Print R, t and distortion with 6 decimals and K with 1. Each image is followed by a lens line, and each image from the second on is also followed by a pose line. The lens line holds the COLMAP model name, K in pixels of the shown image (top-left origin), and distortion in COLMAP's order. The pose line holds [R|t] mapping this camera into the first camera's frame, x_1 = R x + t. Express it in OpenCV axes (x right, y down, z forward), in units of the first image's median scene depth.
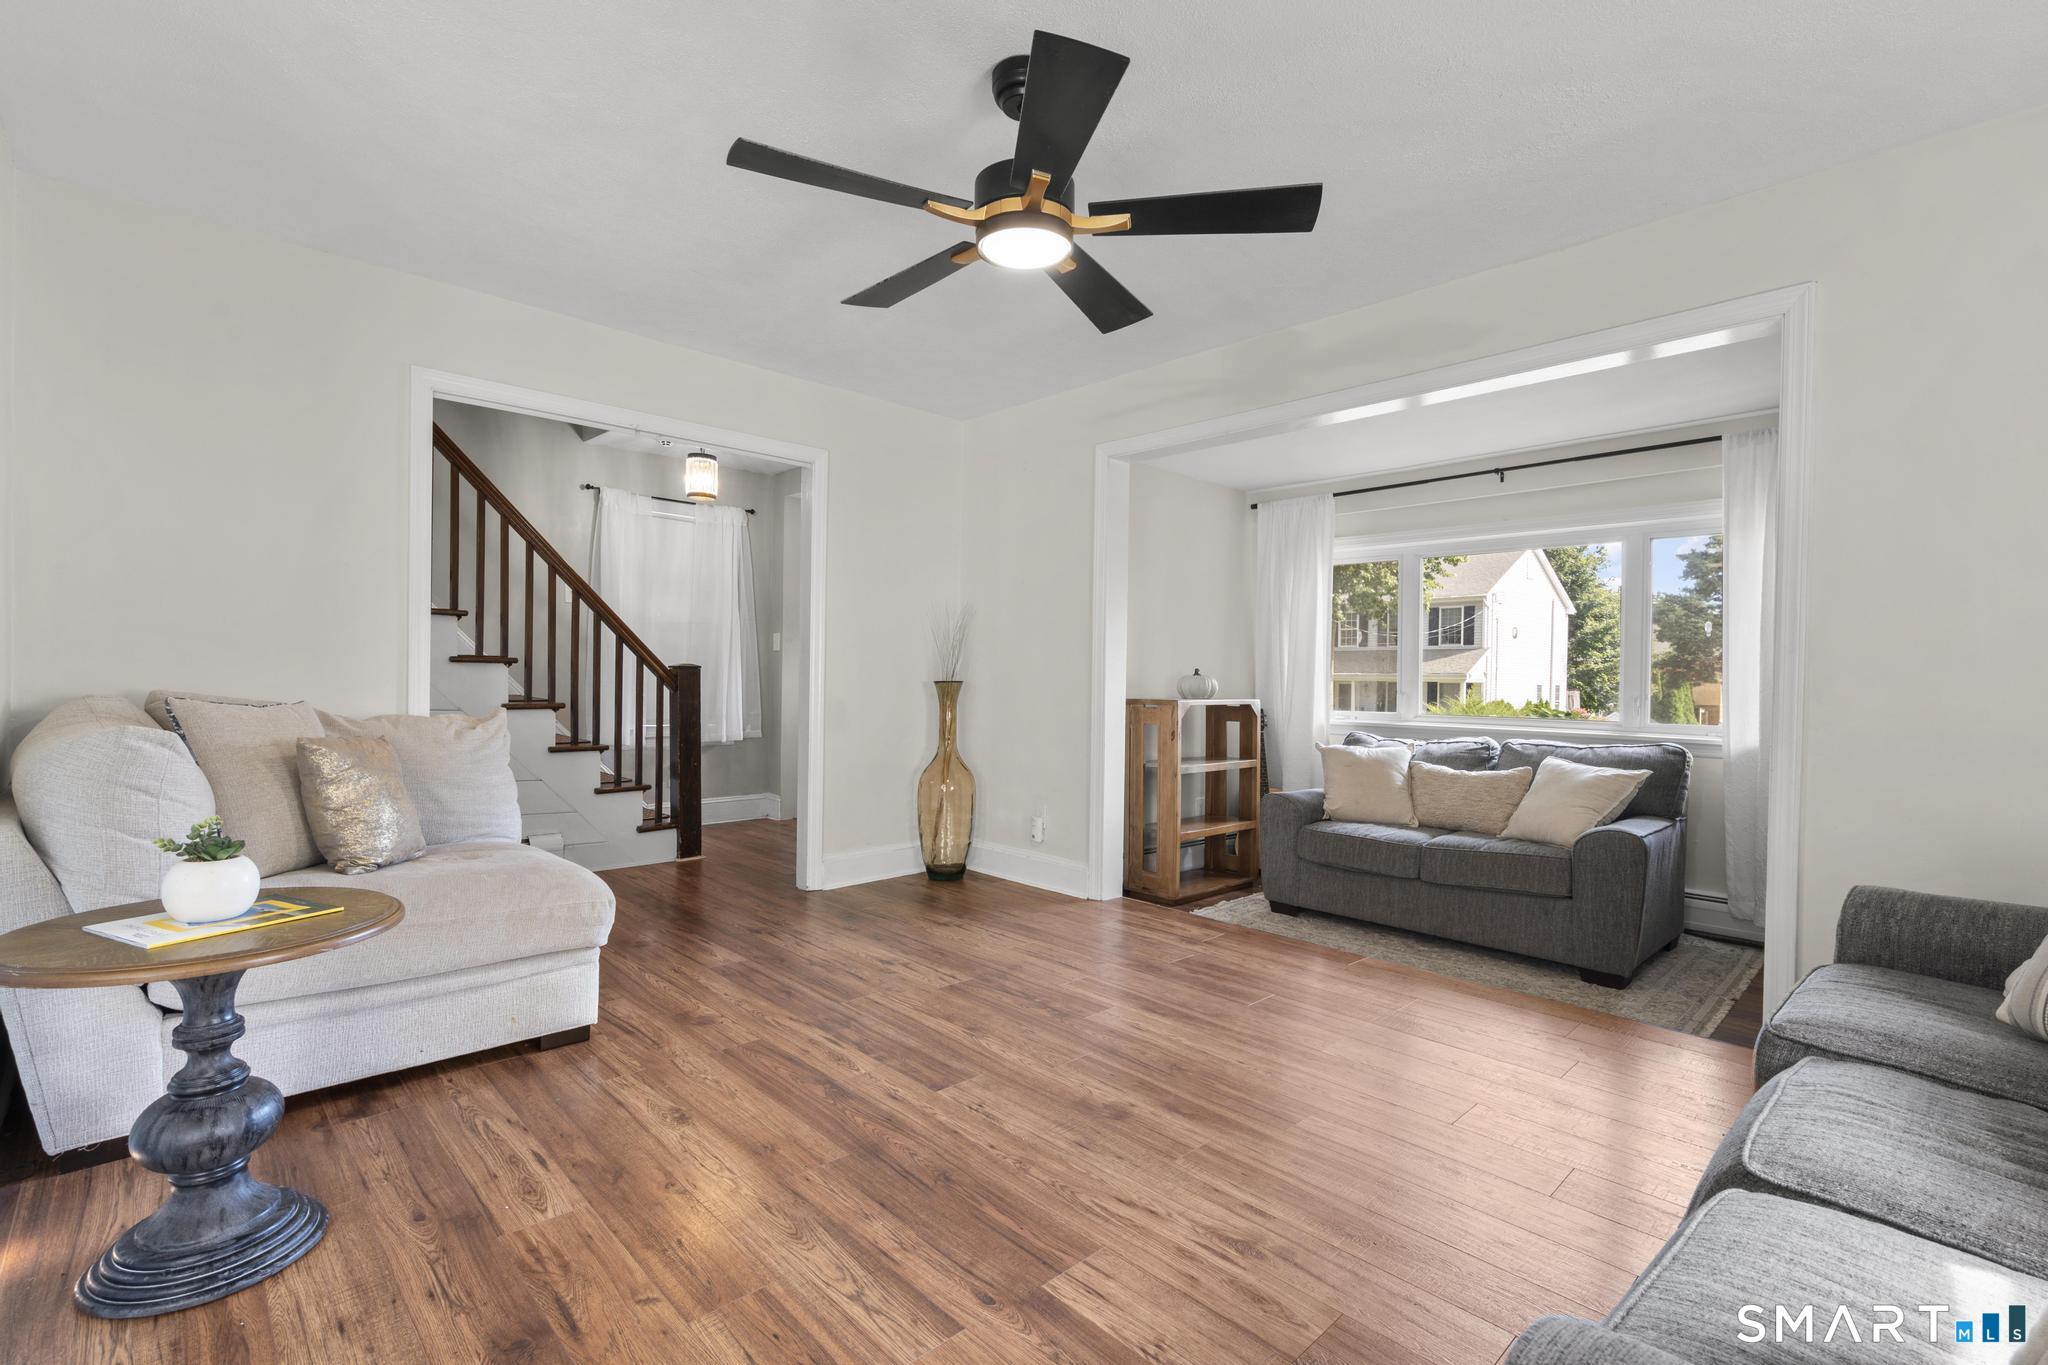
lens RADIAL K [[919.2, 0, 1024.0], [0, 919.2, 682.5], [0, 0, 1]] dist [-0.022223, 0.000078]
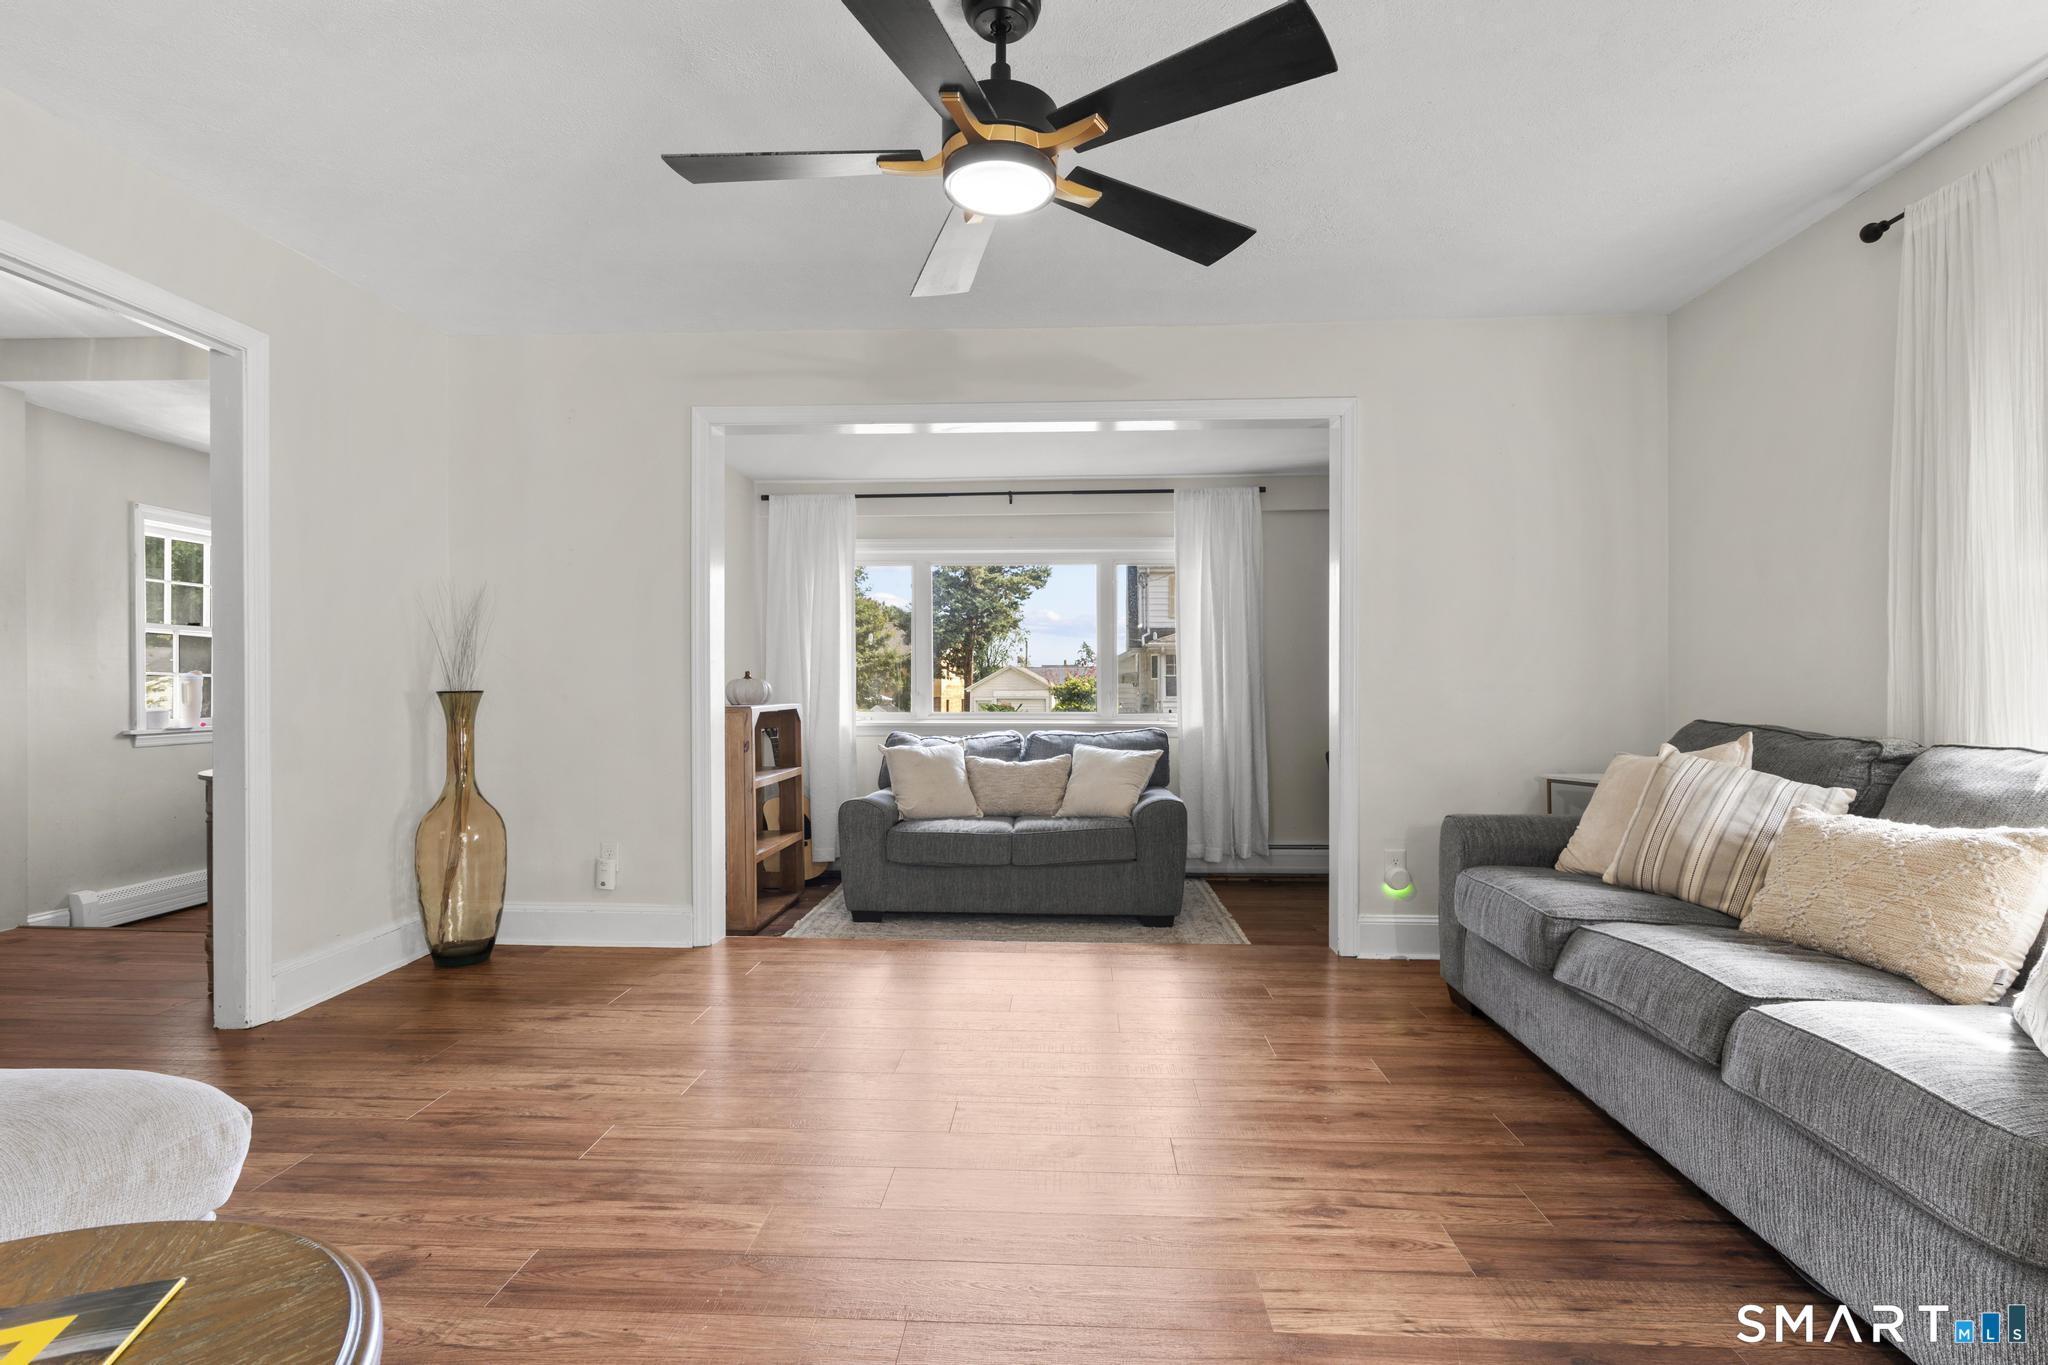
lens RADIAL K [[935.9, 0, 1024.0], [0, 935.9, 682.5], [0, 0, 1]] dist [-0.005294, 0.000576]
pose [[0.723742, -0.015126, 0.689905, -0.288466], [0.015630, 0.999863, 0.005524, -0.005620], [-0.689893, 0.006785, 0.723879, 0.166982]]
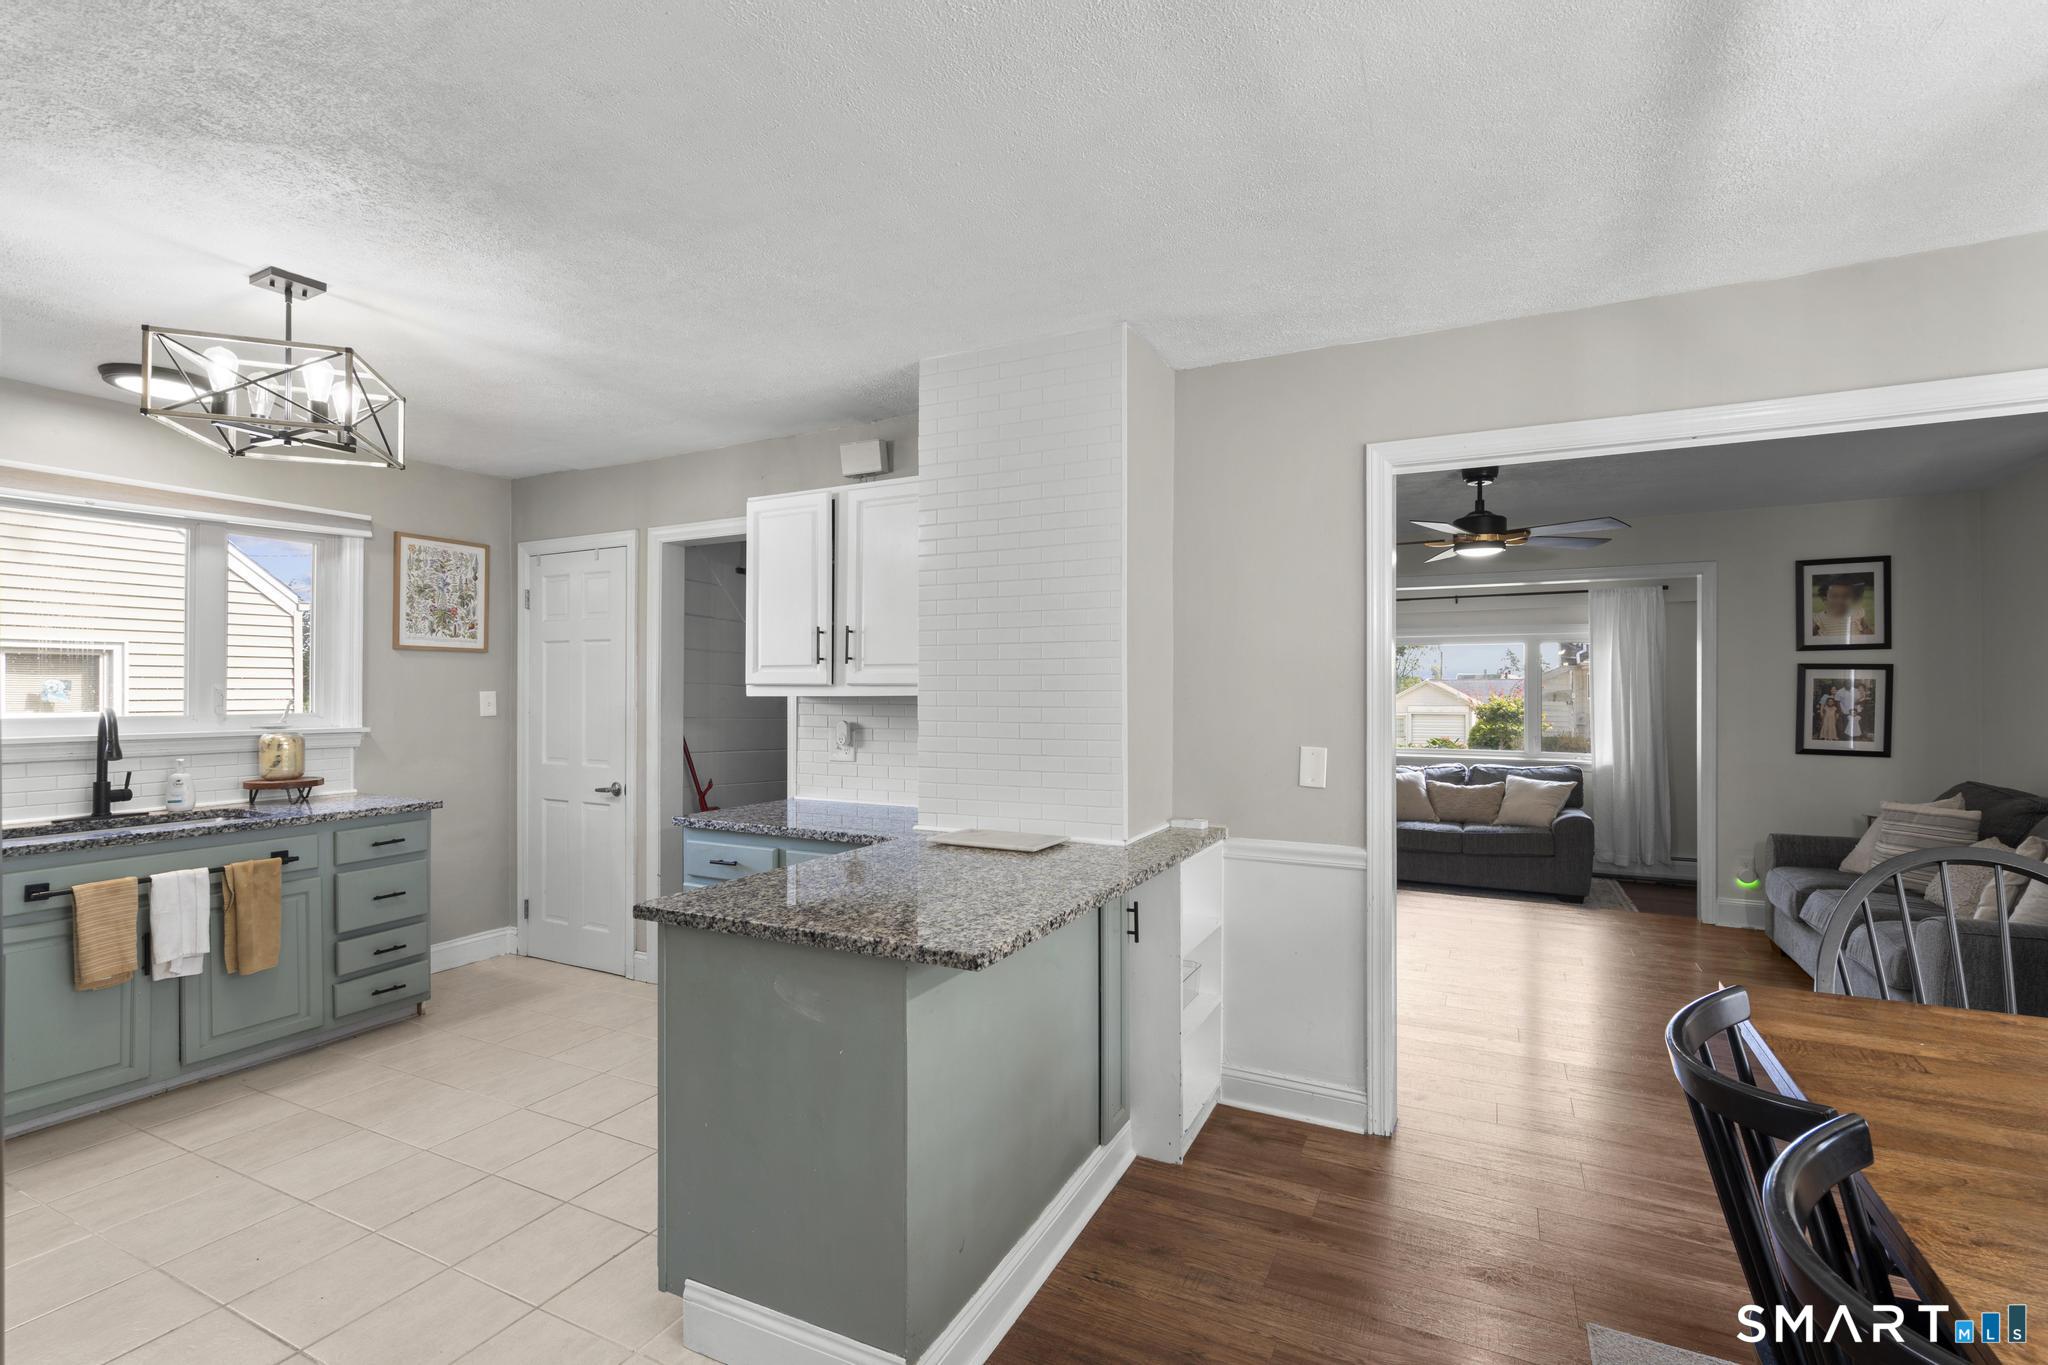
lens RADIAL K [[939.5, 0, 1024.0], [0, 939.5, 682.5], [0, 0, 1]] dist [-0.002375, 0.000068]
pose [[0.939328, -0.010689, 0.342853, -0.827656], [0.013555, 0.999890, -0.005964, -0.088685], [-0.342752, 0.010250, 0.939370, -0.317461]]
